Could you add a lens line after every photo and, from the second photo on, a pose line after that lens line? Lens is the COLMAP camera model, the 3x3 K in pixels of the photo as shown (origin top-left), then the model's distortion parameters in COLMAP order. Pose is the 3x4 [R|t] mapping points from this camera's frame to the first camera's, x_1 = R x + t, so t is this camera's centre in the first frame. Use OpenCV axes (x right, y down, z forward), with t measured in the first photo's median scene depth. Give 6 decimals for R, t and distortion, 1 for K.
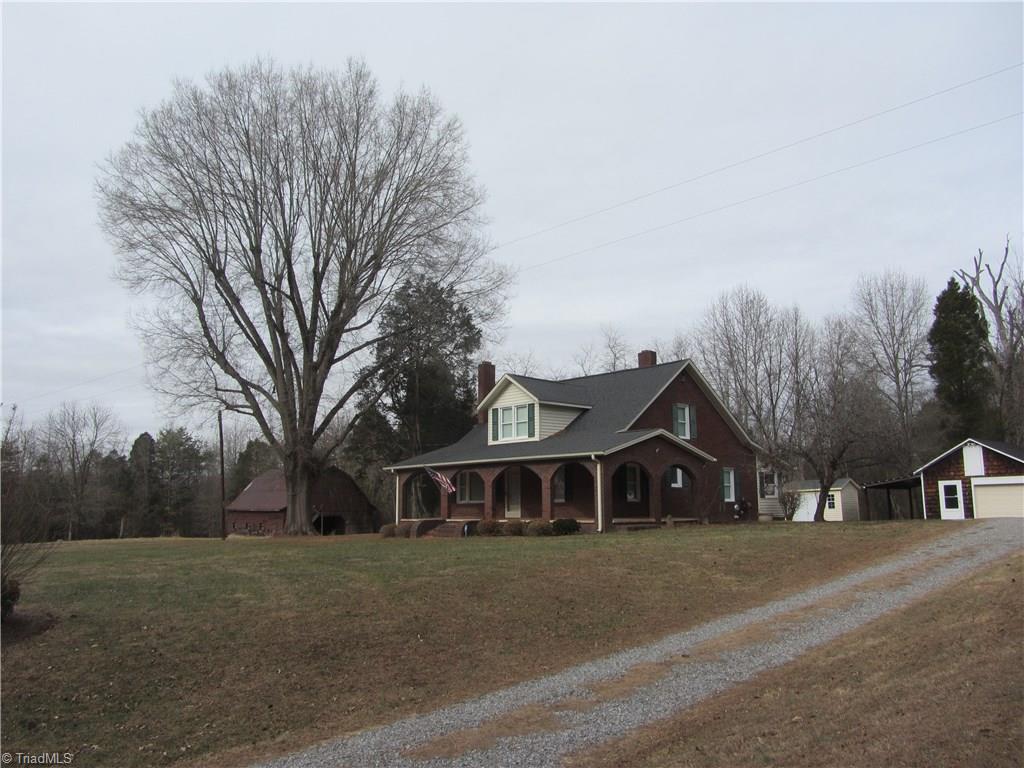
lens RADIAL K [[847.9, 0, 512.0], [0, 847.9, 384.0], [0, 0, 1]] dist [-0.017354, -0.001263]
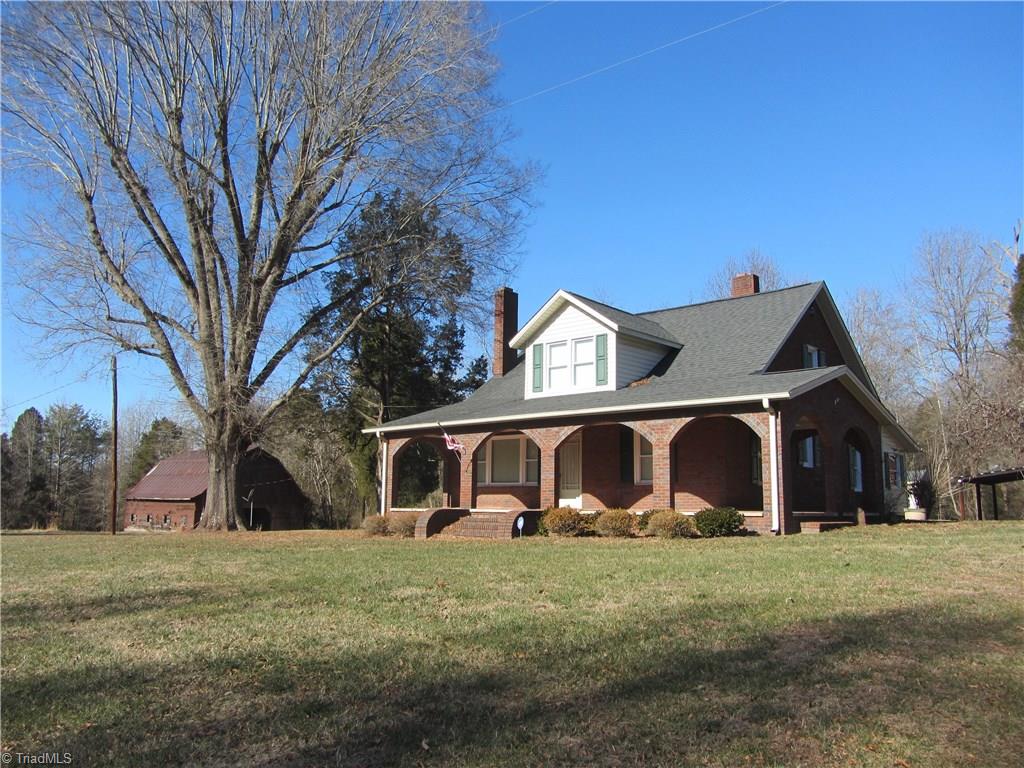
lens RADIAL K [[847.7, 0, 512.0], [0, 847.7, 384.0], [0, 0, 1]] dist [-0.030838, -0.003707]
pose [[0.994797, 0.032028, 0.096712, -0.087155], [-0.032083, 0.999485, -0.000988, 0.051999], [-0.096694, -0.002120, 0.995312, 0.288922]]
